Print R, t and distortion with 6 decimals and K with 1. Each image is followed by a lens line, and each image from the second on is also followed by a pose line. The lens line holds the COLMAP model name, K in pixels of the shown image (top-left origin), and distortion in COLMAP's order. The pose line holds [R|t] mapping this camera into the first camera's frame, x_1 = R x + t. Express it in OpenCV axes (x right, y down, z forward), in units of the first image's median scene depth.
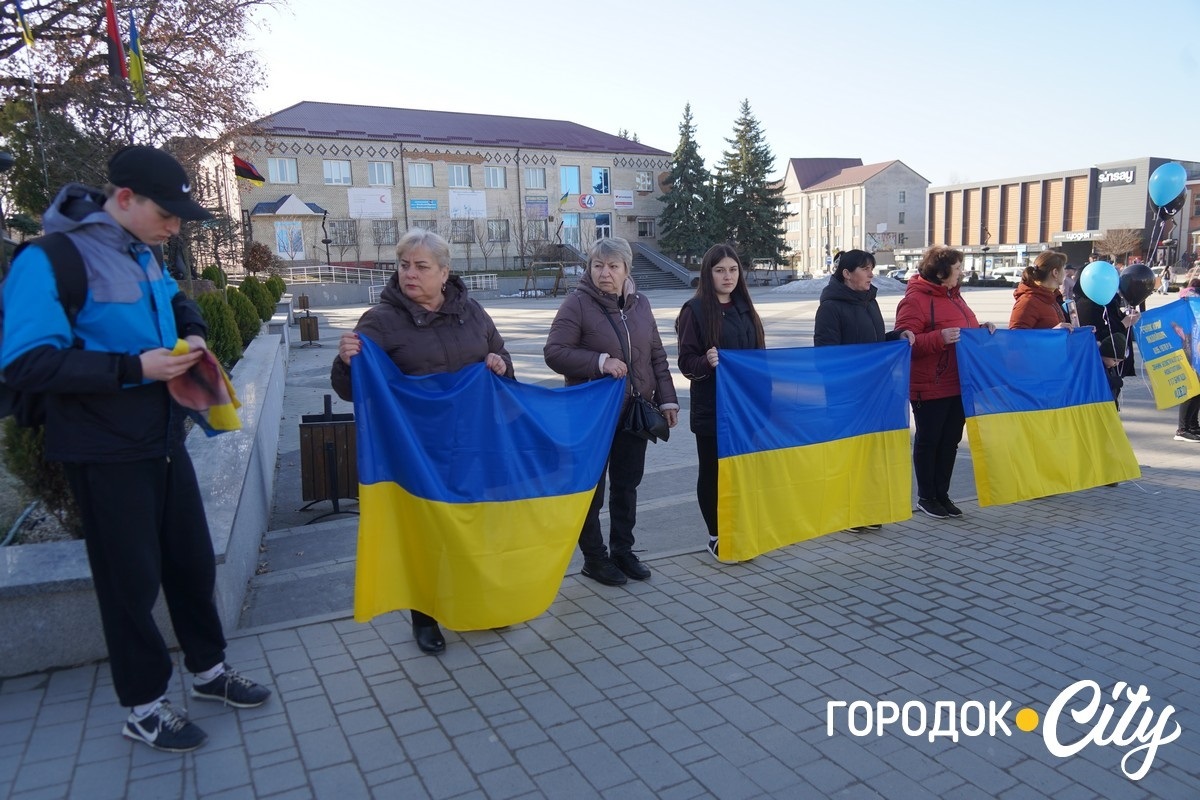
lens RADIAL K [[813.9, 0, 600.0], [0, 813.9, 400.0], [0, 0, 1]] dist [-0.029972, 0.006515]
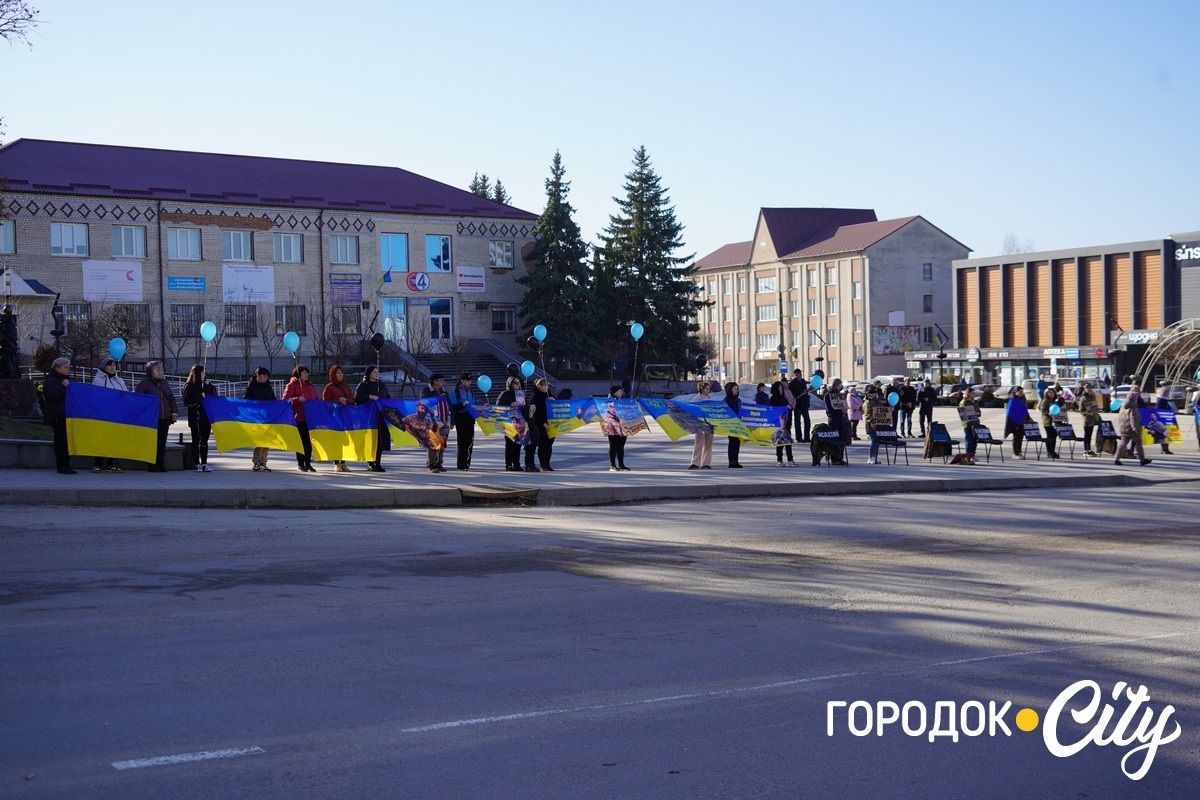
lens RADIAL K [[1543.8, 0, 600.0], [0, 1543.8, 400.0], [0, 0, 1]] dist [0.026281, 0.002888]
pose [[0.997604, 0.014755, 0.067588, 0.053436], [-0.004902, 0.989613, -0.143677, 0.053088], [-0.069006, 0.143001, 0.987314, -0.337392]]
